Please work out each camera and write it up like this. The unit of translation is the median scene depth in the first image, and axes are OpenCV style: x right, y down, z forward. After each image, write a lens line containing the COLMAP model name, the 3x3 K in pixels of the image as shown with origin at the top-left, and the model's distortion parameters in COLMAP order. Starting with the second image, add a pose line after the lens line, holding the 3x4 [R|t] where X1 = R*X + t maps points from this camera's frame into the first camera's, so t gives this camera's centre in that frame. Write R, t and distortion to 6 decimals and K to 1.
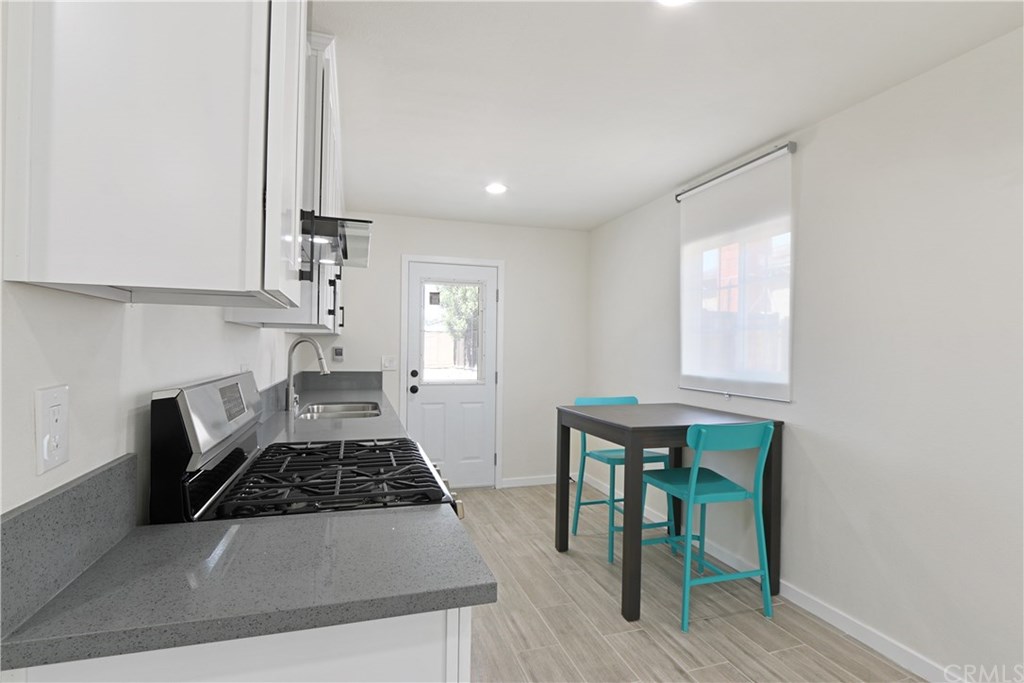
lens RADIAL K [[499.7, 0, 514.9], [0, 499.7, 344.9], [0, 0, 1]] dist [-0.017685, 0.001058]
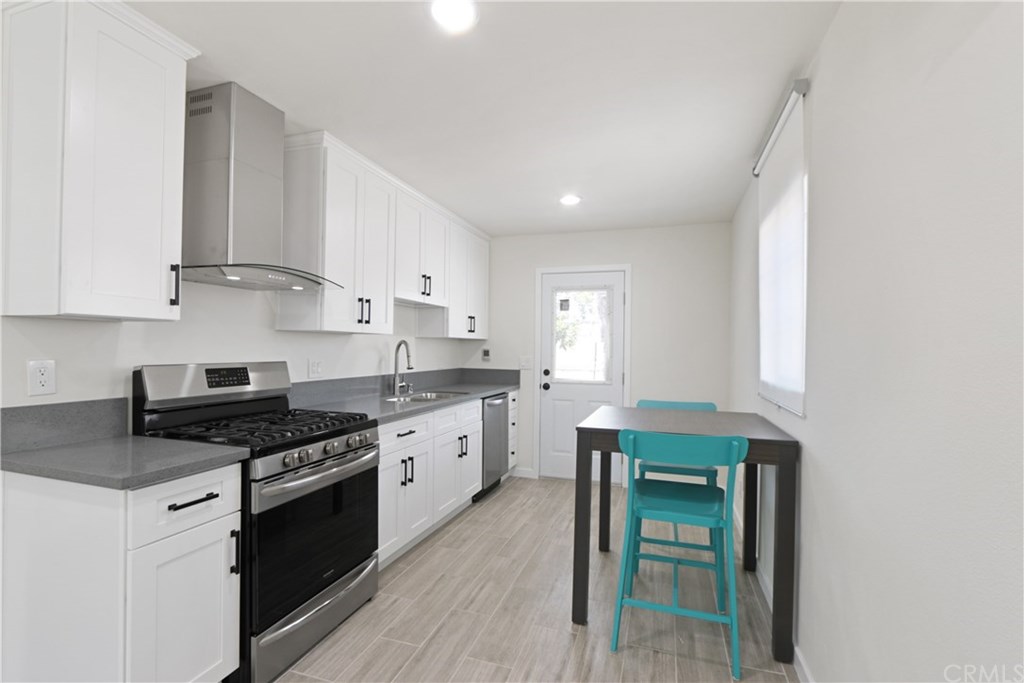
lens RADIAL K [[471.5, 0, 516.6], [0, 471.5, 344.5], [0, 0, 1]] dist [-0.018080, 0.001917]
pose [[0.811392, -0.007803, -0.584450, 0.587947], [0.000817, 0.999925, -0.012215, 0.011393], [0.584501, 0.009434, 0.811338, 0.145801]]
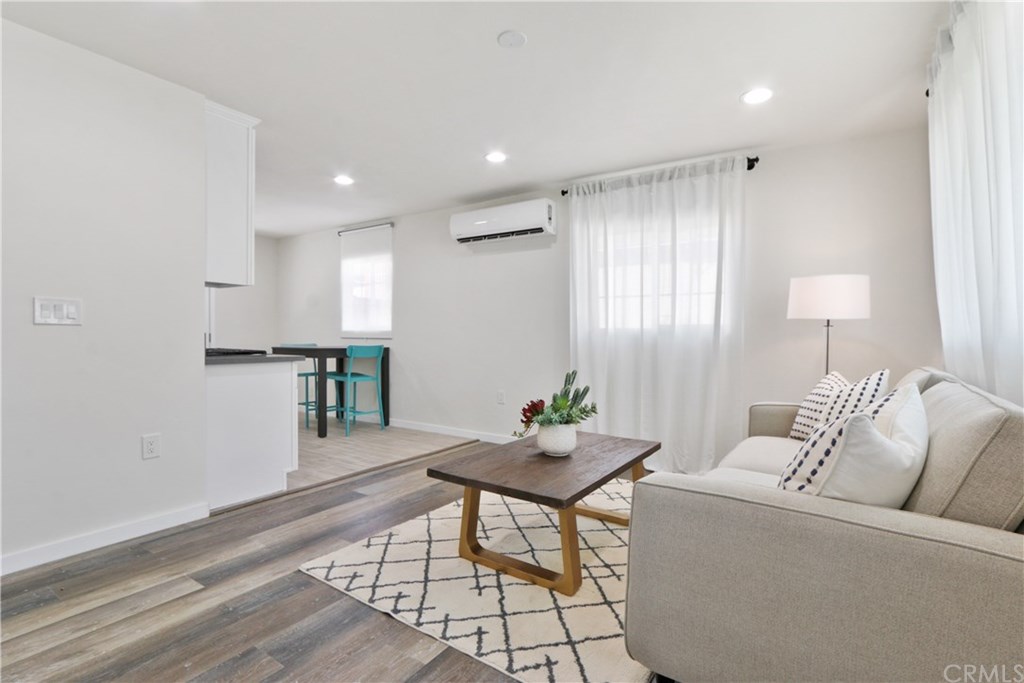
lens RADIAL K [[471.5, 0, 510.0], [0, 471.5, 346.4], [0, 0, 1]] dist [-0.018080, 0.001917]
pose [[0.779832, -0.023916, 0.625532, -0.342611], [0.001669, 0.999346, 0.036127, 0.069076], [-0.625986, -0.027129, 0.779362, -0.939166]]
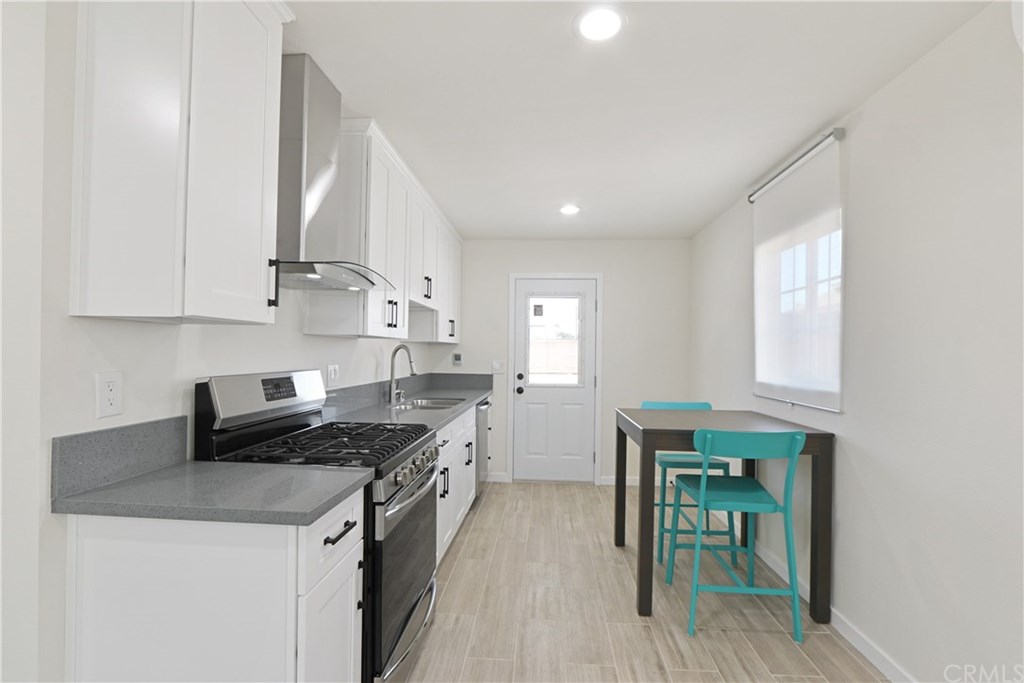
lens RADIAL K [[471.5, 0, 516.6], [0, 471.5, 345.0], [0, 0, 1]] dist [-0.018080, 0.001917]
pose [[0.928920, -0.007064, -0.370214, 0.305531], [0.001298, 0.999874, -0.015821, 0.003808], [0.370279, 0.014216, 0.928812, -0.014463]]
